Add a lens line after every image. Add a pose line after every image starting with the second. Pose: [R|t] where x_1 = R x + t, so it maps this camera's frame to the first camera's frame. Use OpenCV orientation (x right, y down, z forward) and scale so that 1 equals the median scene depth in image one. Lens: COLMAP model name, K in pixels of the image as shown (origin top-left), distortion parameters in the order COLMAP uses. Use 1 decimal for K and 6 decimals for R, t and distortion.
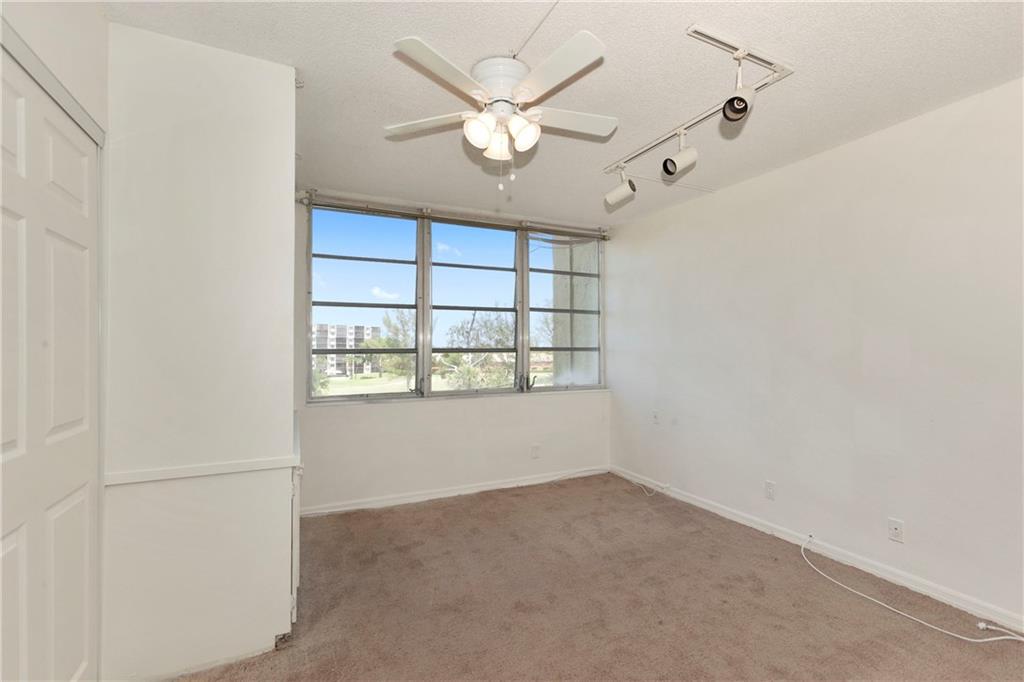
lens RADIAL K [[463.0, 0, 516.5], [0, 463.0, 348.1], [0, 0, 1]] dist [-0.010649, 0.006022]
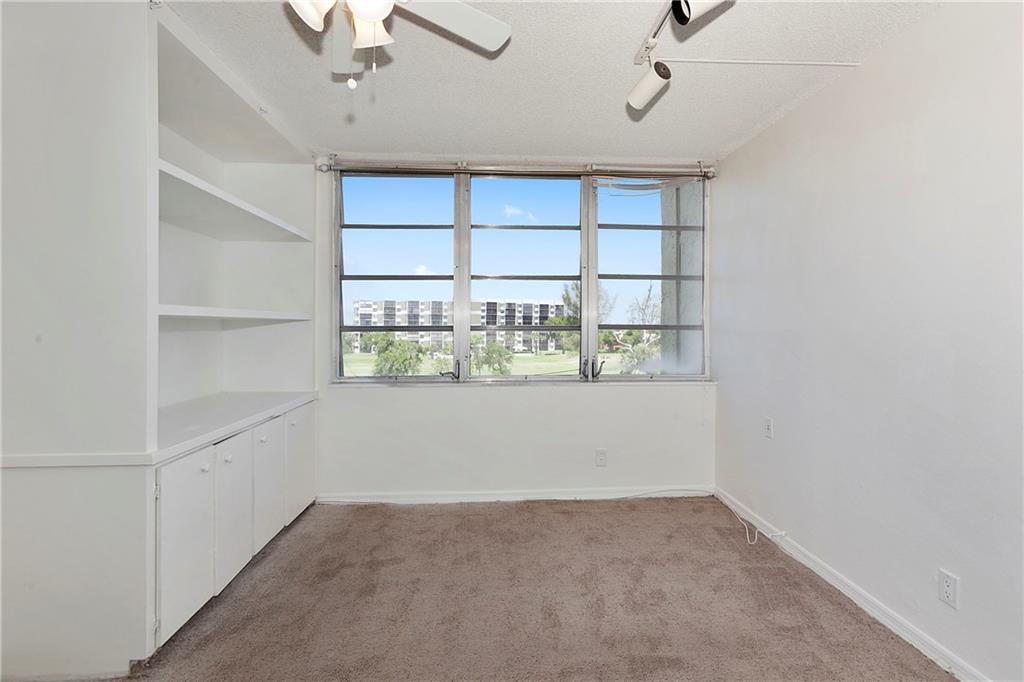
lens RADIAL K [[463.0, 0, 520.1], [0, 463.0, 331.3], [0, 0, 1]] dist [-0.010649, 0.006022]
pose [[0.922025, 0.006847, -0.387069, 0.230277], [-0.002312, 0.999923, 0.012180, 0.000408], [0.387122, -0.010336, 0.921970, 0.242193]]
